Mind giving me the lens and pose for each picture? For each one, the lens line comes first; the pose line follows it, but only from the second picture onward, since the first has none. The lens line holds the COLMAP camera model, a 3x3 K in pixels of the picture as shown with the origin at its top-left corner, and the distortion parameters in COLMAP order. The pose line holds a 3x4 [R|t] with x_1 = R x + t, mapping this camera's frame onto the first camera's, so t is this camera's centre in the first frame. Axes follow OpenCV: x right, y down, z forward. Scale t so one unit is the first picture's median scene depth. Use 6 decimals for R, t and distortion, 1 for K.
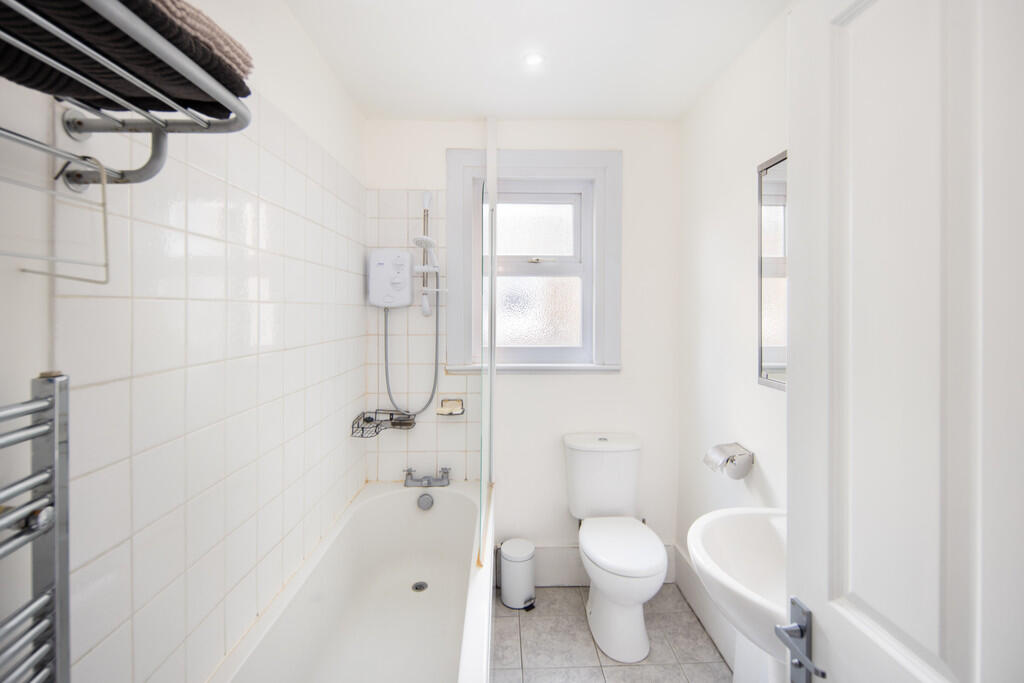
lens RADIAL K [[461.6, 0, 512.7], [0, 461.6, 307.8], [0, 0, 1]] dist [0.000626, -0.000082]
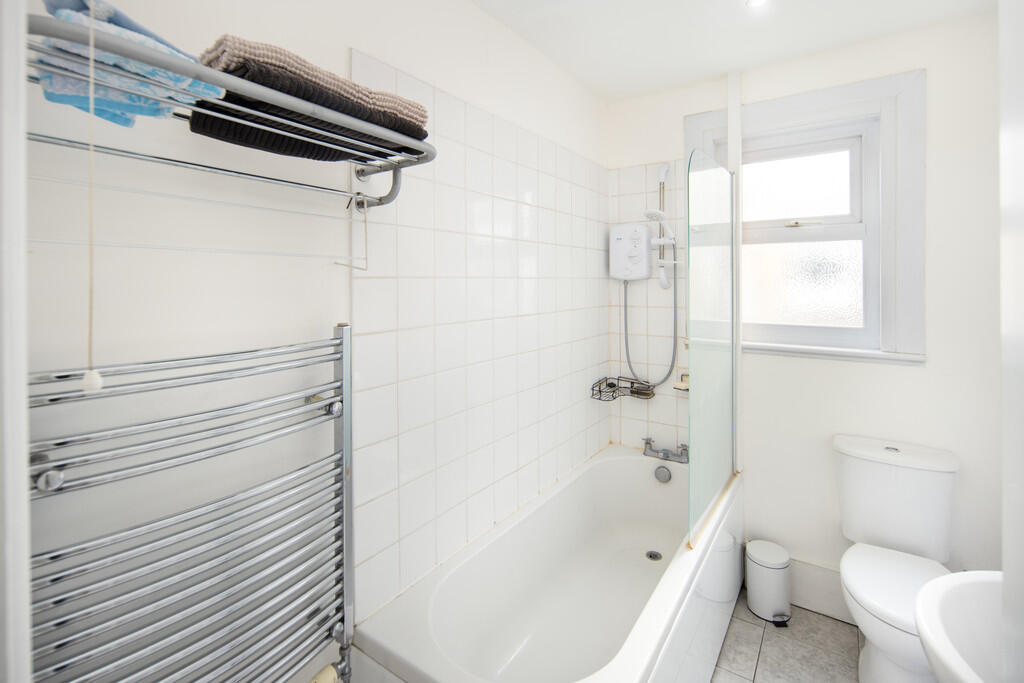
lens RADIAL K [[464.2, 0, 514.3], [0, 464.2, 277.7], [0, 0, 1]] dist [-0.001580, -0.000802]
pose [[0.805982, -0.008463, -0.591880, 0.149330], [0.008100, 0.999962, -0.003267, -0.004952], [0.591885, -0.002161, 0.806020, -0.000111]]
